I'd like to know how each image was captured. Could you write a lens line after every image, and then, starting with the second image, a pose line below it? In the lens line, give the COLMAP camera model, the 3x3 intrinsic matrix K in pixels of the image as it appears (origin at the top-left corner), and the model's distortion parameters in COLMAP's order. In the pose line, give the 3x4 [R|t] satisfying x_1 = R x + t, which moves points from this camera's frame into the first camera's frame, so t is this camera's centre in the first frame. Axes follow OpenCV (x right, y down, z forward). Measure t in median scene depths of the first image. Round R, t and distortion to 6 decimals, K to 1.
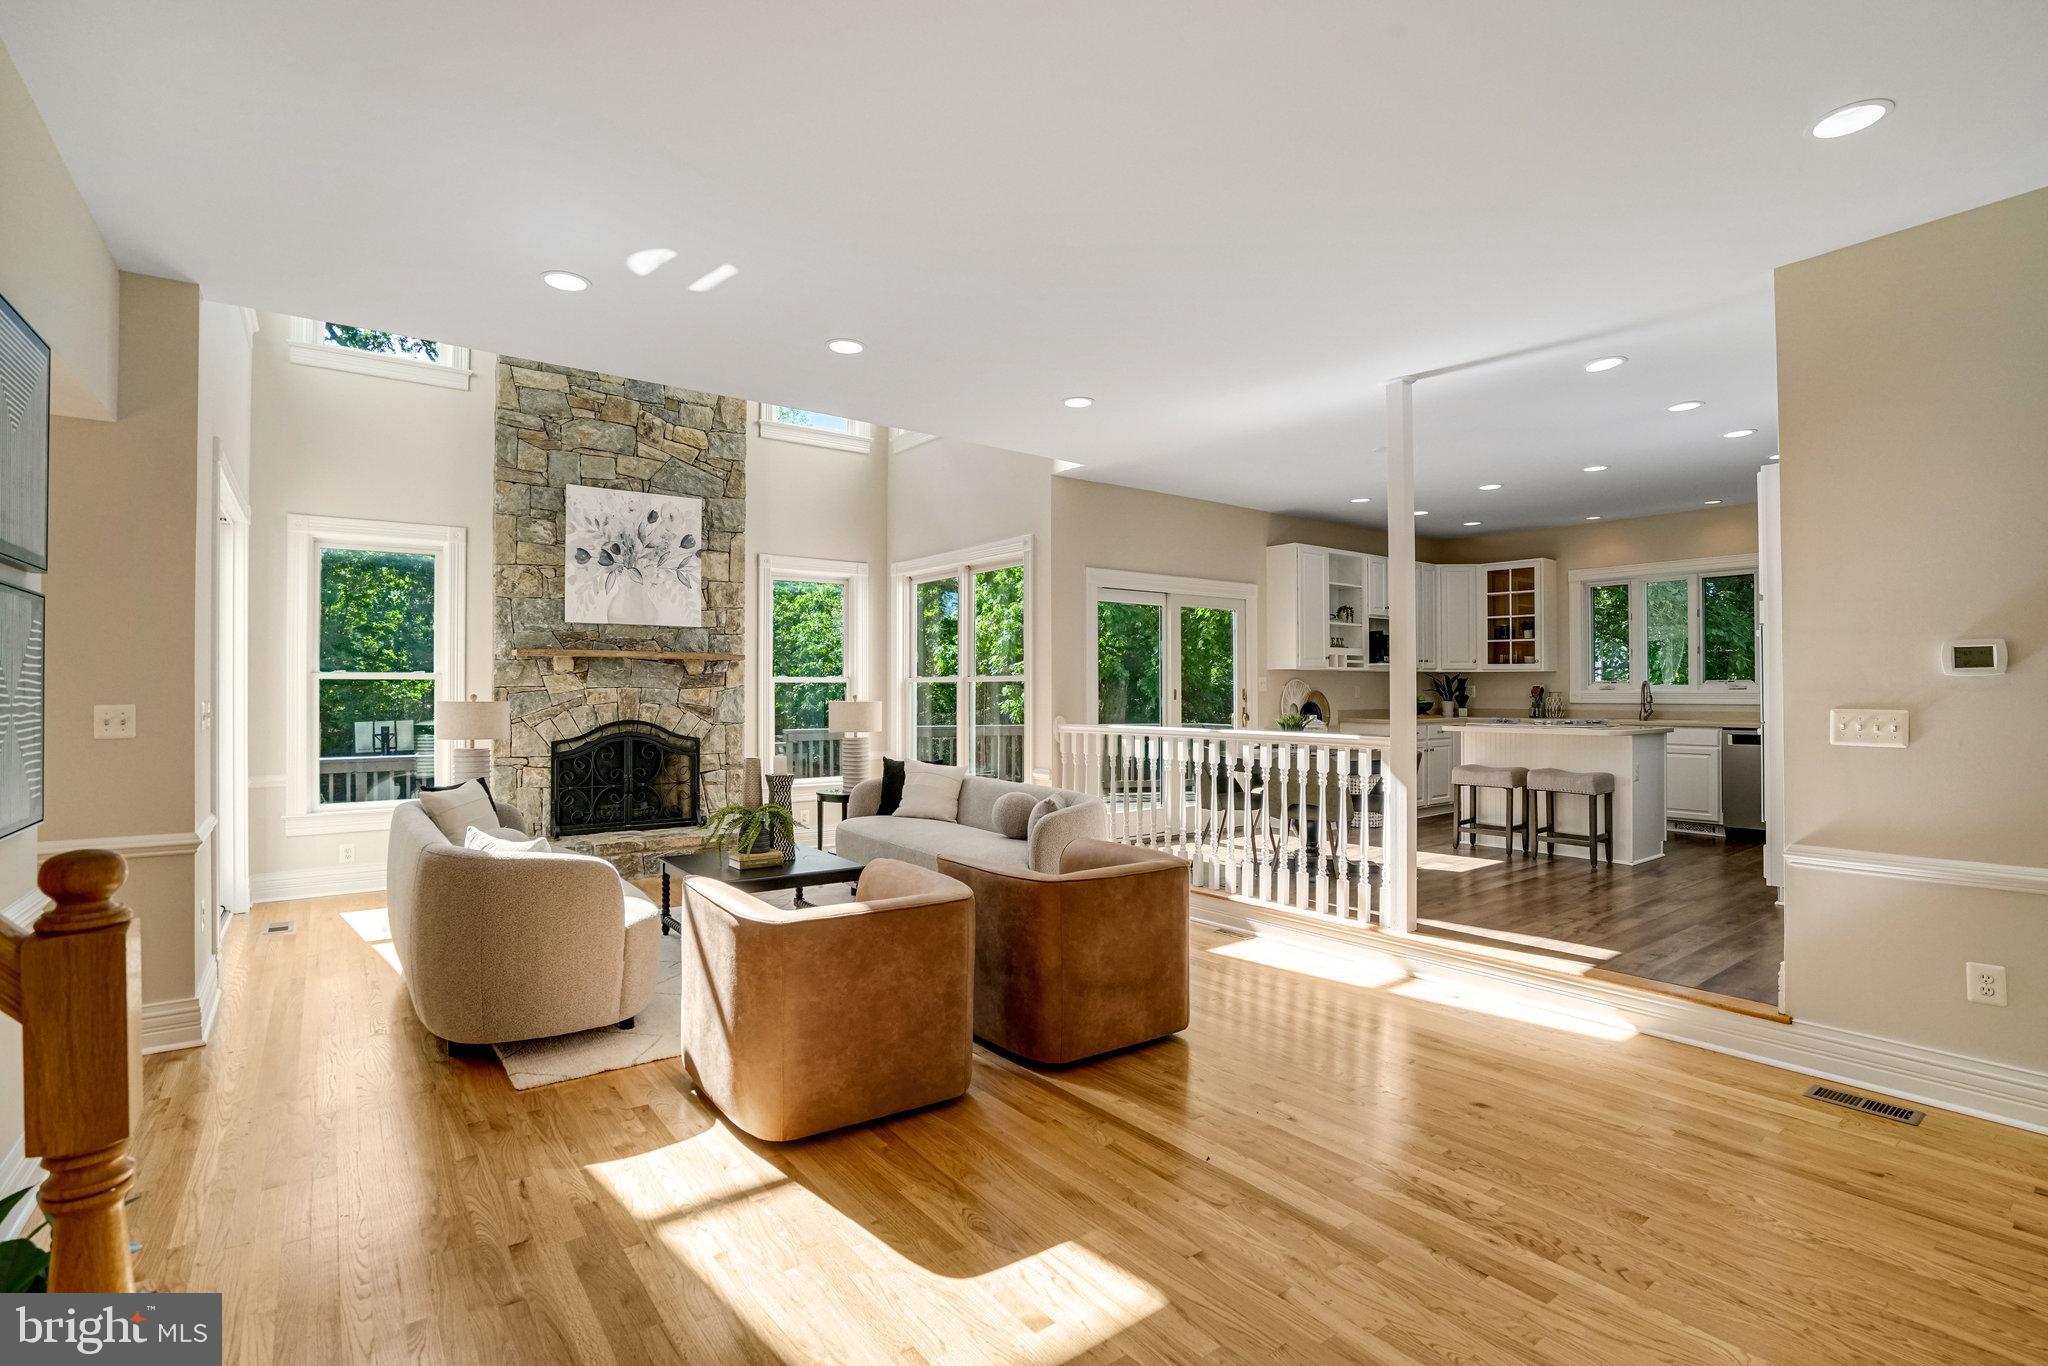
lens RADIAL K [[952.7, 0, 1019.3], [0, 952.7, 679.2], [0, 0, 1]] dist [-0.043205, 0.013237]
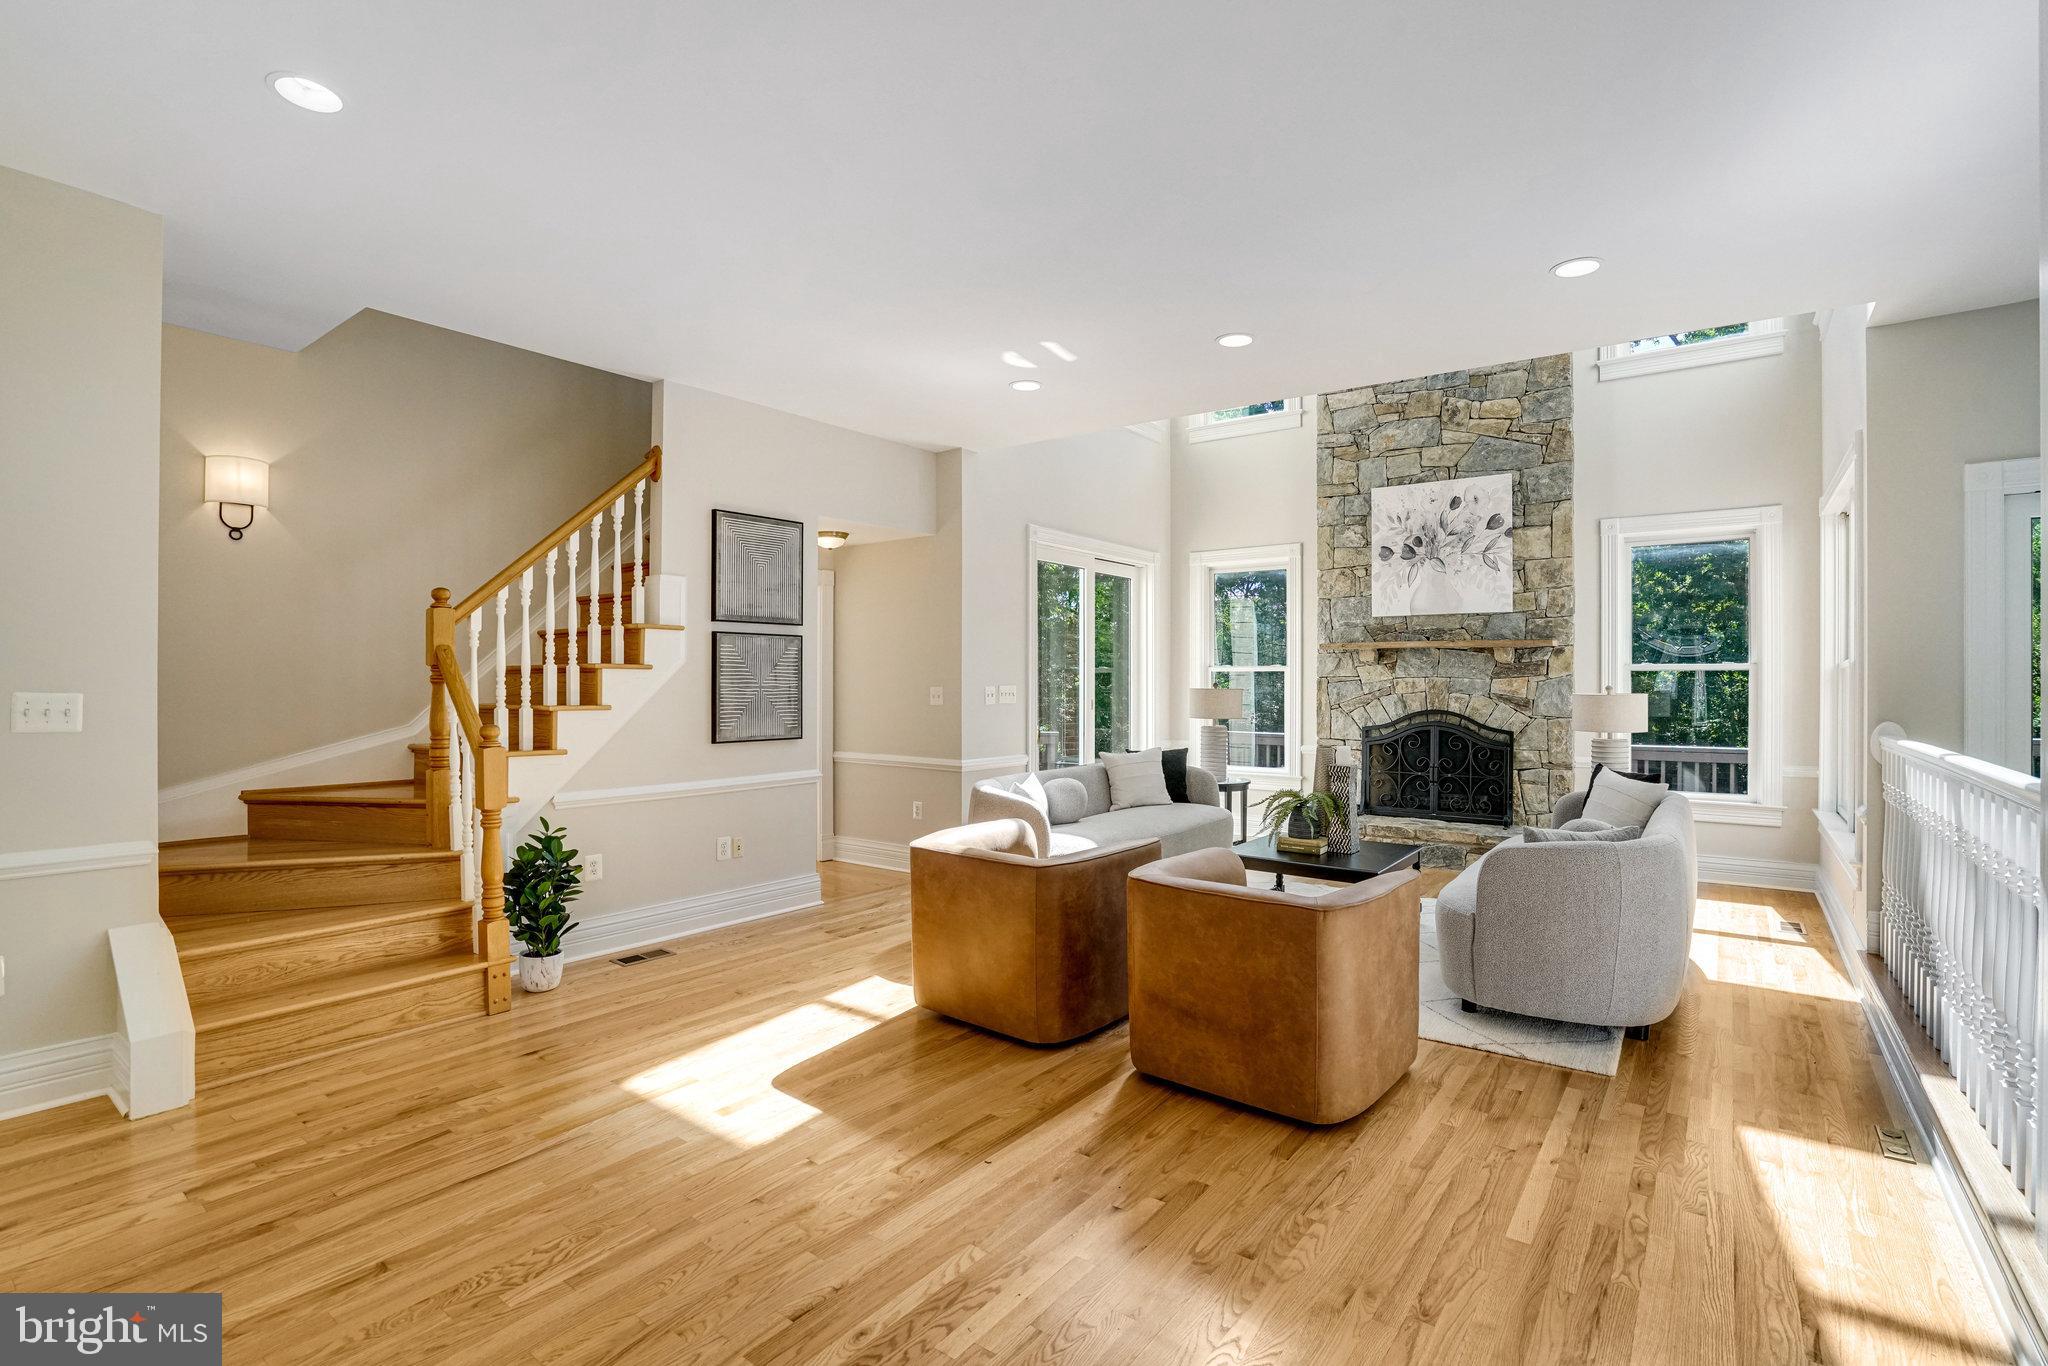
lens RADIAL K [[952.7, 0, 1003.1], [0, 952.7, 680.1], [0, 0, 1]] dist [-0.043205, 0.013237]
pose [[0.273063, 0.000845, -0.961996, 0.427097], [0.008364, 0.999960, 0.003253, 0.004705], [0.961960, -0.008934, 0.273045, 0.284671]]
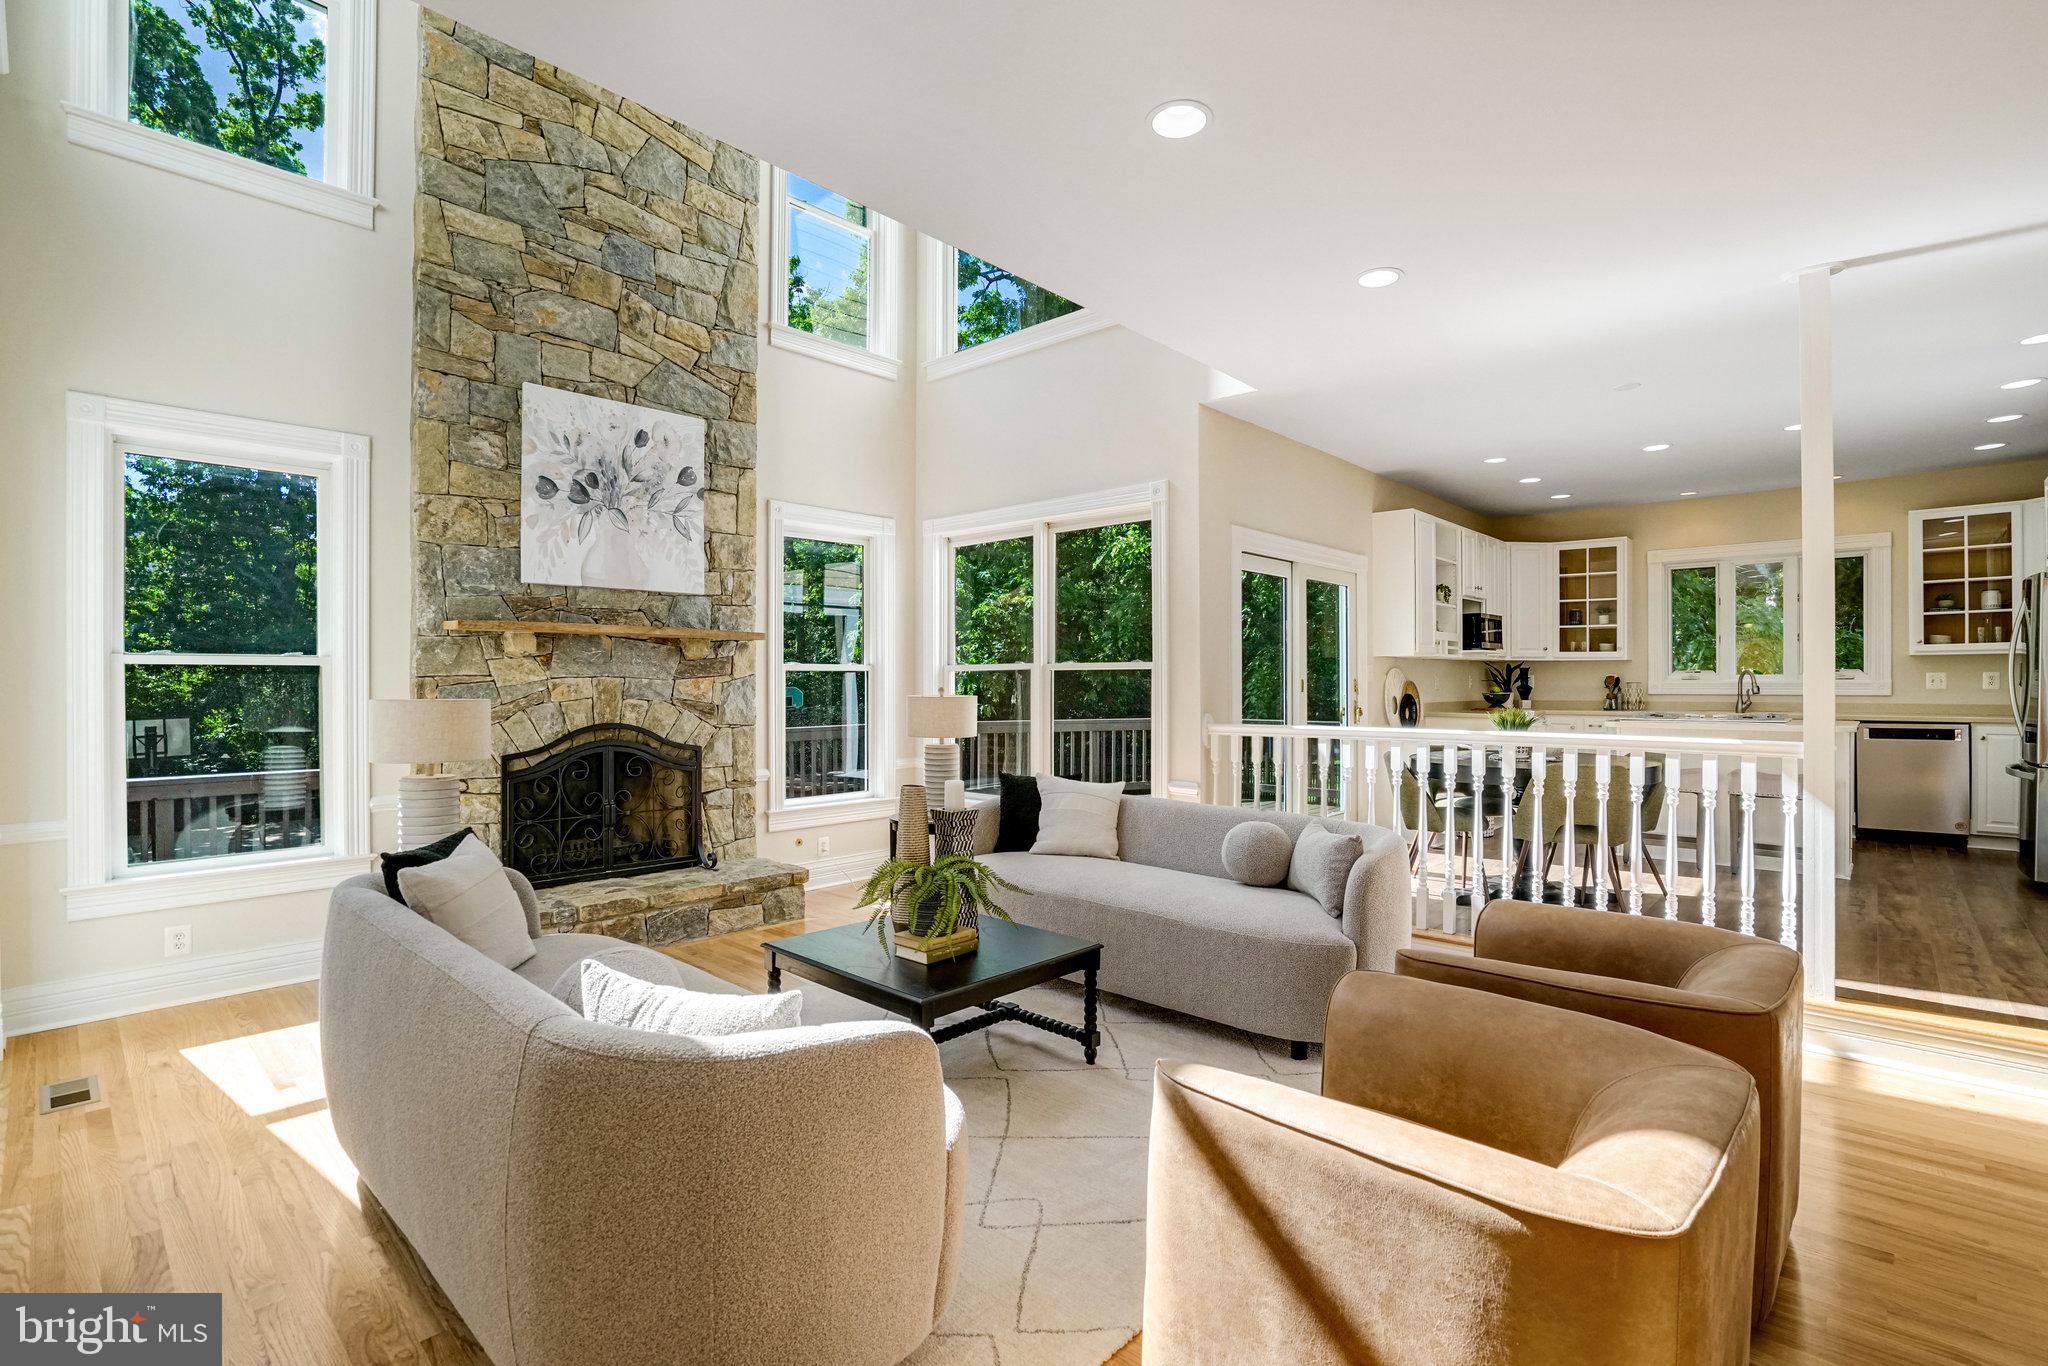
lens RADIAL K [[952.7, 0, 1020.3], [0, 952.7, 677.4], [0, 0, 1]] dist [-0.043205, 0.013237]
pose [[0.984497, -0.000293, 0.175401, -0.233128], [-0.001060, 0.999970, 0.007621, 0.003211], [-0.175398, -0.007688, 0.984468, 0.248256]]
